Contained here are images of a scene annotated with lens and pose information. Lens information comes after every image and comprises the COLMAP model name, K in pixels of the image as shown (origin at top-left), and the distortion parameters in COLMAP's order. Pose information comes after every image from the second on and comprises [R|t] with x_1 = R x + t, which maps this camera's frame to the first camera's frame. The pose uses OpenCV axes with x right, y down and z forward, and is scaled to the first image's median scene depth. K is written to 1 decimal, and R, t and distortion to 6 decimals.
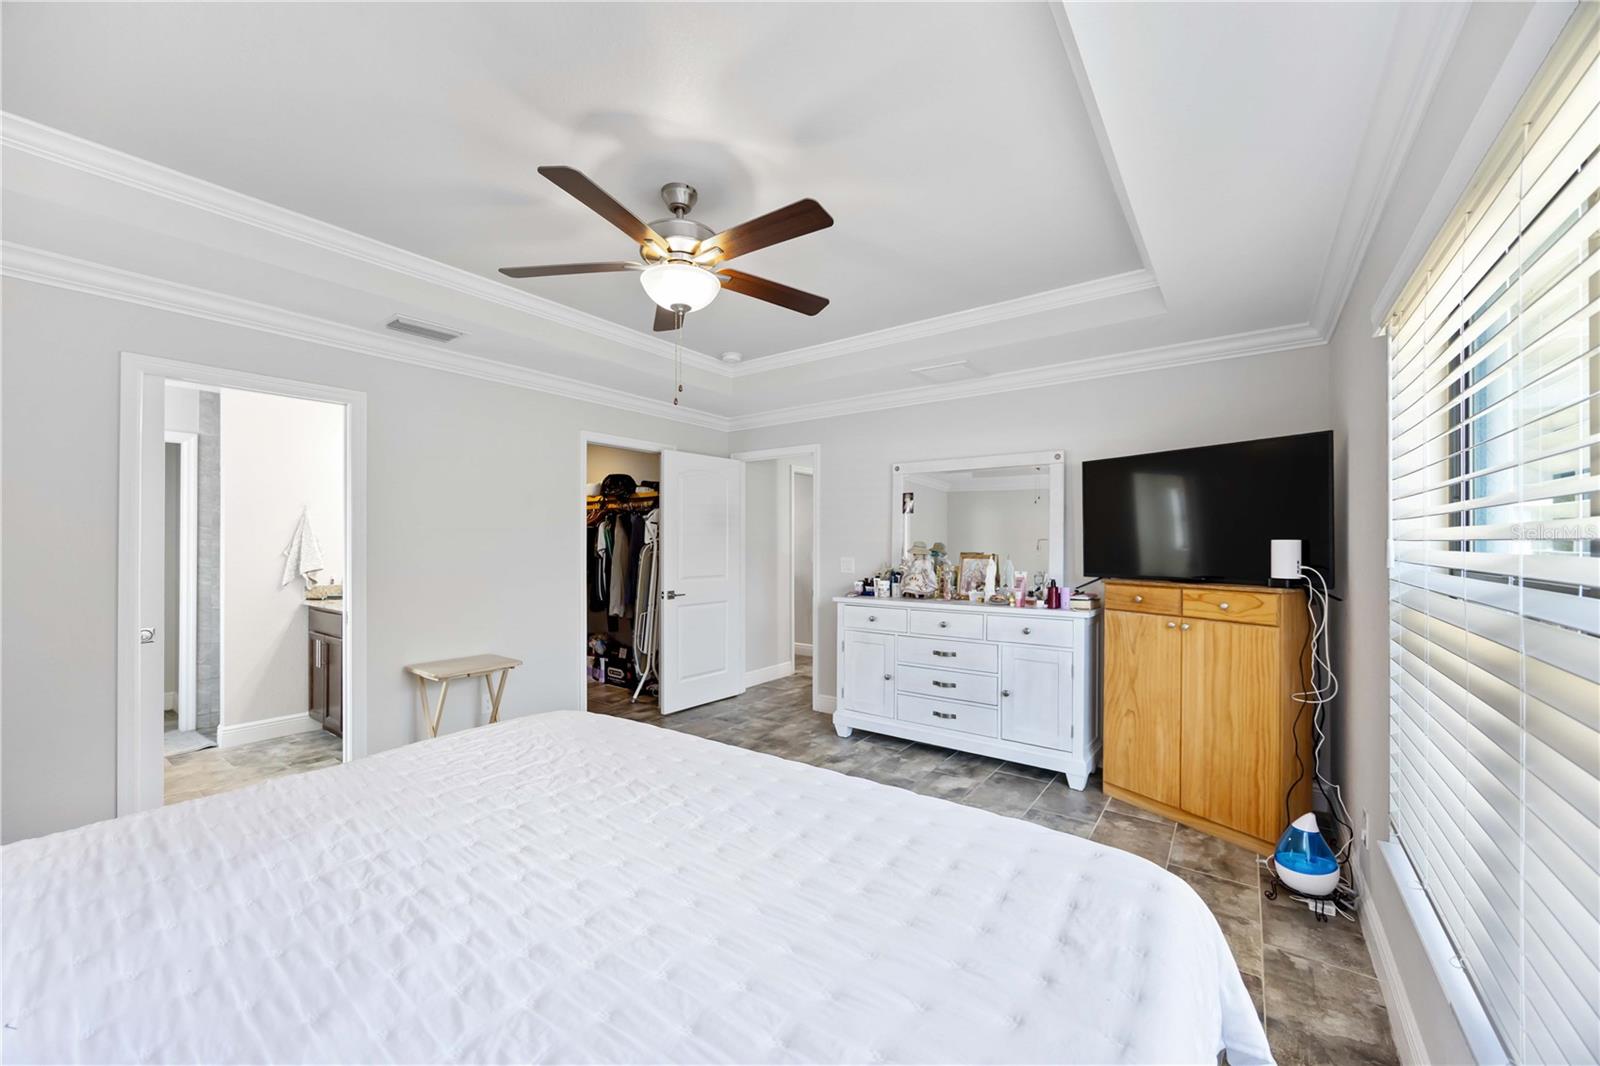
lens RADIAL K [[603.2, 0, 798.8], [0, 603.2, 541.9], [0, 0, 1]] dist [-0.002484, 0.000102]
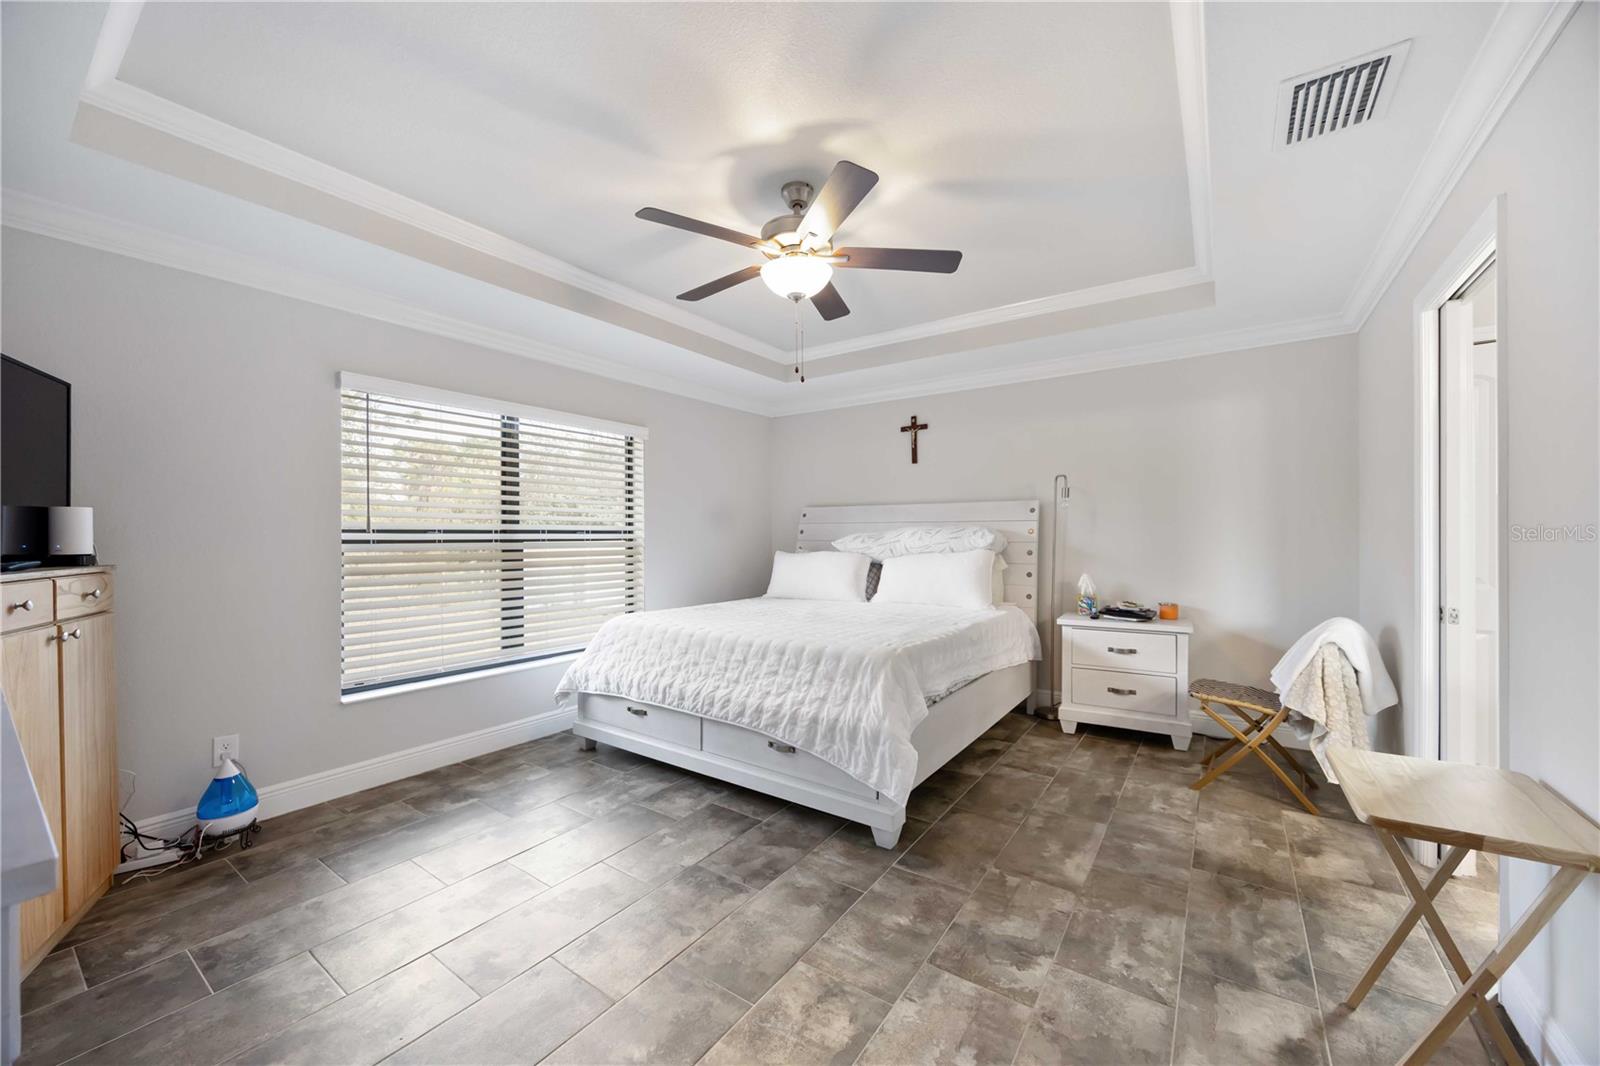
lens RADIAL K [[603.2, 0, 808.5], [0, 603.2, 541.9], [0, 0, 1]] dist [-0.002484, 0.000102]
pose [[-0.999619, 0.005132, -0.027121, -0.102807], [0.004847, 0.999932, 0.010563, 0.024965], [0.027174, 0.010428, -0.999576, 1.163318]]
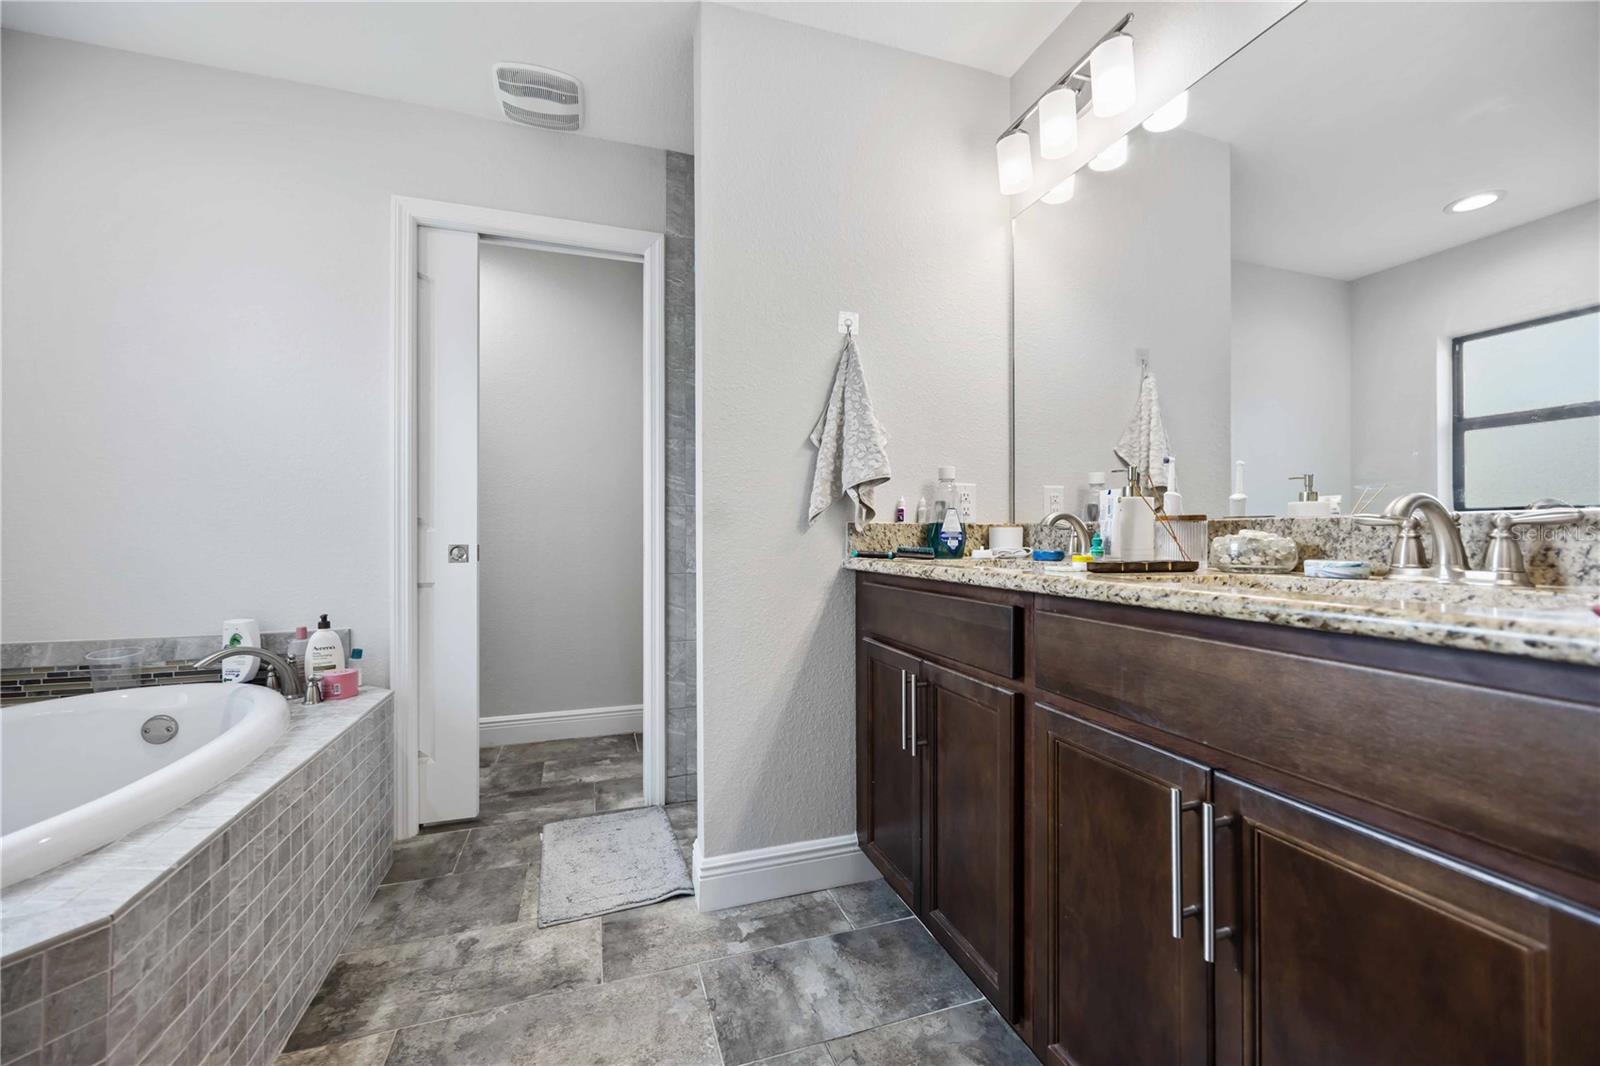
lens RADIAL K [[611.0, 0, 795.4], [0, 611.0, 535.0], [0, 0, 1]] dist [-0.006223, 0.001544]
pose [[0.814919, -0.003973, -0.579561, -0.651569], [0.005047, 0.999987, 0.000242, 0.086331], [0.579553, -0.003122, 0.814929, 0.686790]]
